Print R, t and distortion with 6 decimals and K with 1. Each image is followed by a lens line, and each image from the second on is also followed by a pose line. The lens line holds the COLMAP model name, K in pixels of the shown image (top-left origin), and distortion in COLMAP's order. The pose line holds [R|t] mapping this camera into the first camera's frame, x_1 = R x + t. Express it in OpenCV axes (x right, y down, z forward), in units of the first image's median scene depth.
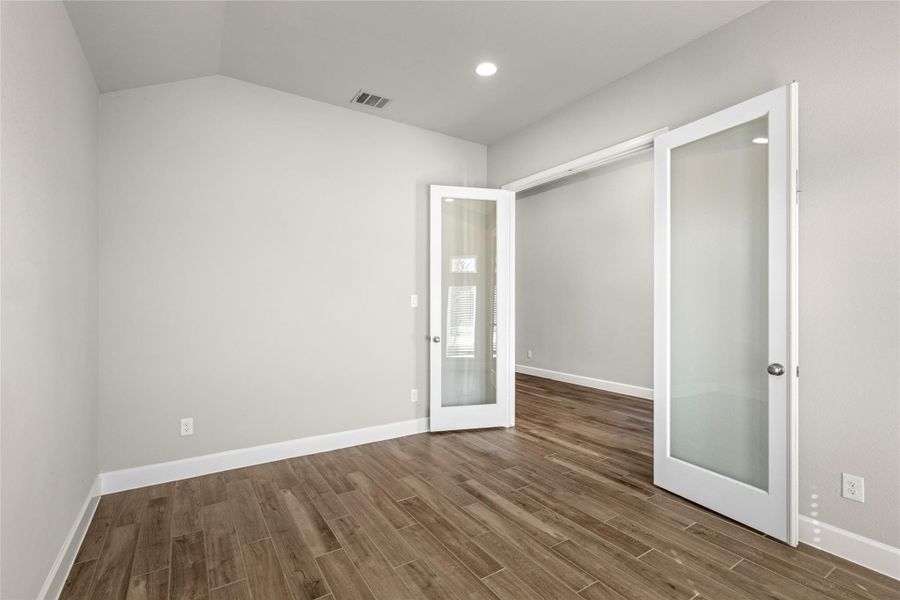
lens RADIAL K [[406.7, 0, 449.2], [0, 406.7, 297.2], [0, 0, 1]] dist [-0.000927, 0.000374]
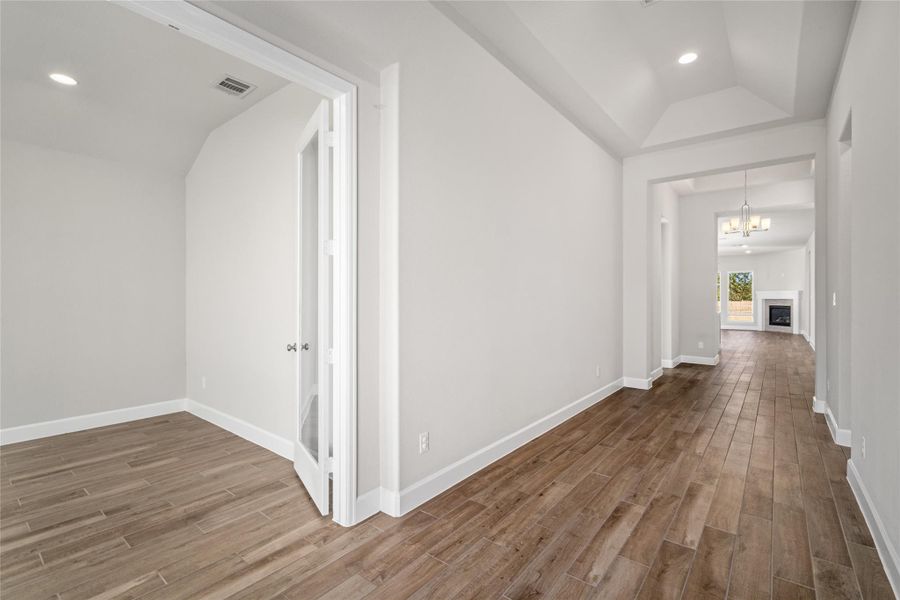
lens RADIAL K [[406.7, 0, 449.2], [0, 406.7, 297.2], [0, 0, 1]] dist [-0.000927, 0.000374]
pose [[0.317821, -0.000689, -0.948150, 1.139536], [0.012218, 0.999920, 0.003369, 0.016759], [0.948072, -0.012655, 0.317804, 1.530567]]
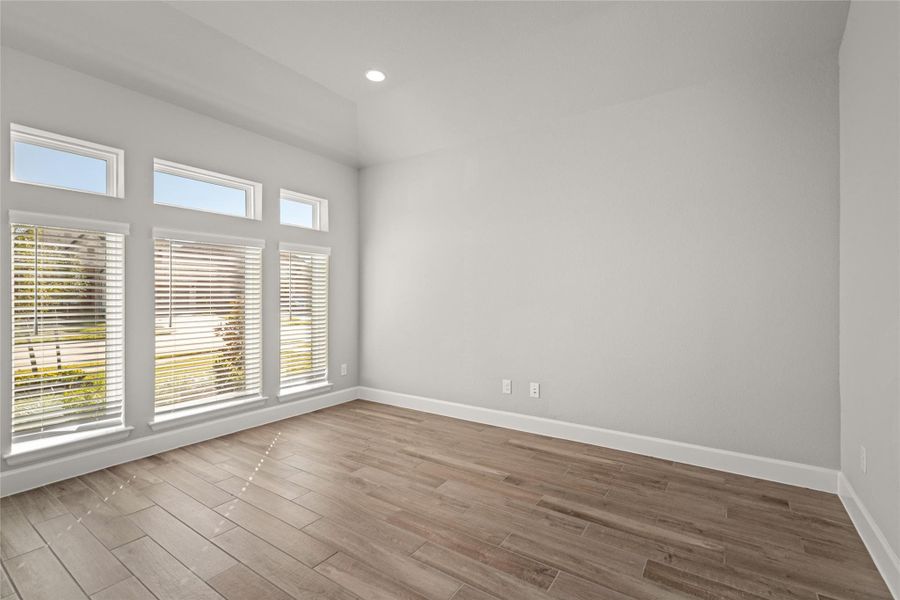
lens RADIAL K [[406.7, 0, 449.2], [0, 406.7, 297.2], [0, 0, 1]] dist [-0.000927, 0.000374]
pose [[-0.922108, 0.000382, -0.386933, 0.291910], [0.004447, 0.999944, -0.009610, 0.055732], [0.386907, -0.010582, -0.922058, 1.515995]]
